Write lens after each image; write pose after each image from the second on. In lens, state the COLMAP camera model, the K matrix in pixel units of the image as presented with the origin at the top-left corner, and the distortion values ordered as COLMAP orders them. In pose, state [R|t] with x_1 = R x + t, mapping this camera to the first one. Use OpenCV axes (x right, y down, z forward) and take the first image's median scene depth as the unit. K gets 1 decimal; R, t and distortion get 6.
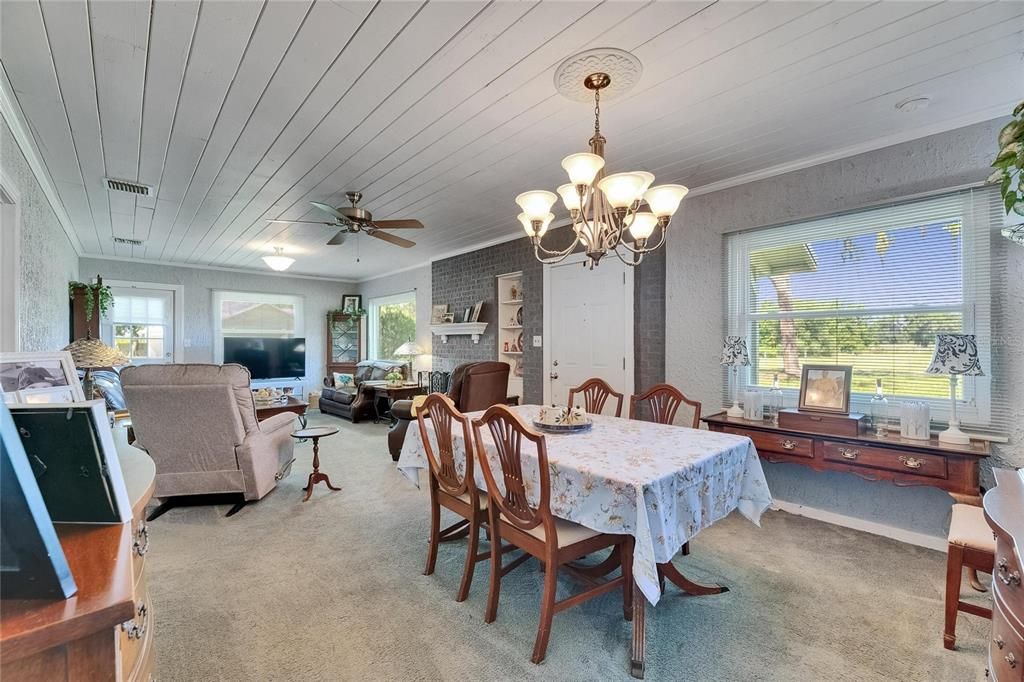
lens RADIAL K [[414.7, 0, 510.5], [0, 414.7, 346.7], [0, 0, 1]] dist [0.004234, -0.002431]
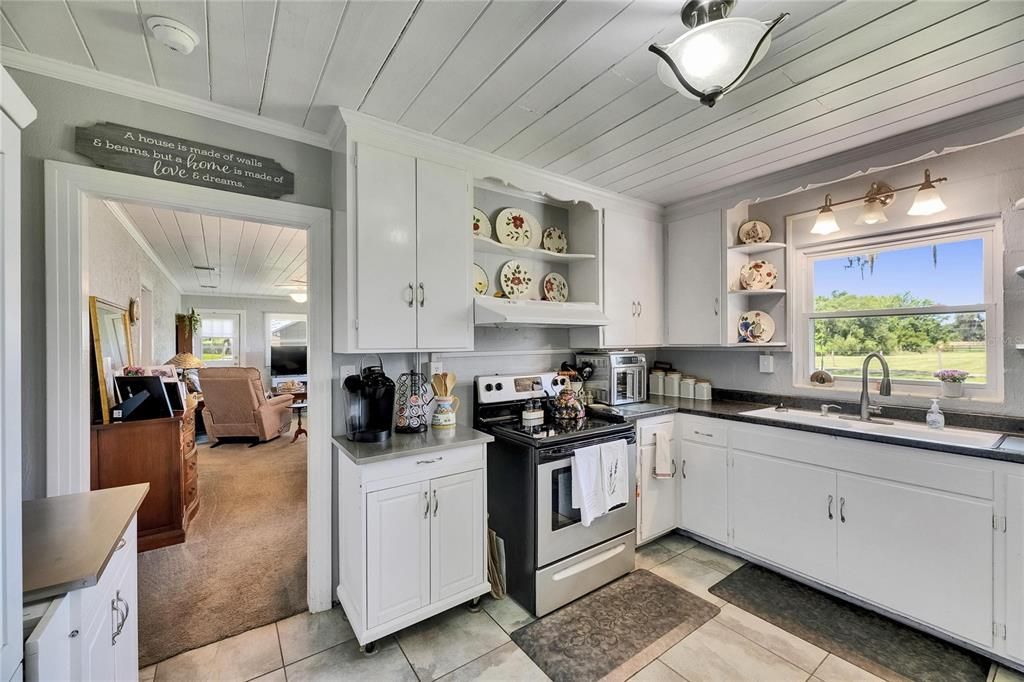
lens RADIAL K [[414.7, 0, 515.7], [0, 414.7, 340.5], [0, 0, 1]] dist [0.004234, -0.002431]
pose [[0.991639, -0.003862, -0.128989, 0.429333], [0.002824, 0.999962, -0.008226, -0.034232], [0.129016, 0.007793, 0.991612, -0.404350]]
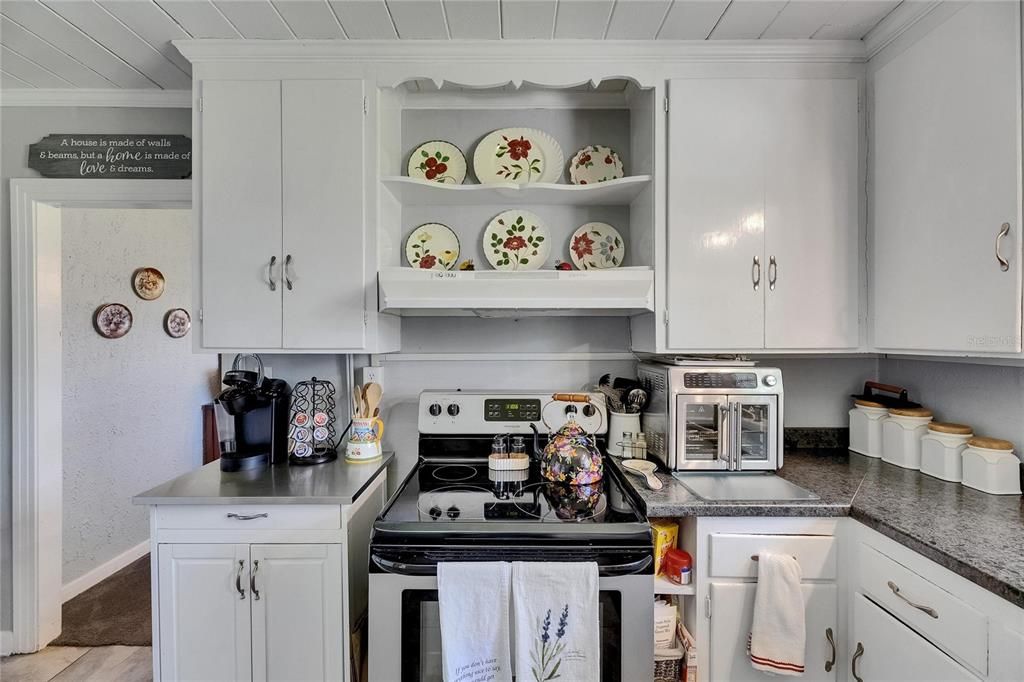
lens RADIAL K [[414.7, 0, 513.1], [0, 414.7, 335.5], [0, 0, 1]] dist [0.004234, -0.002431]
pose [[0.727076, 0.000635, -0.686557, 3.329630], [-0.005584, 0.999972, -0.004990, -0.108215], [0.686535, 0.007462, 0.727059, 4.654094]]
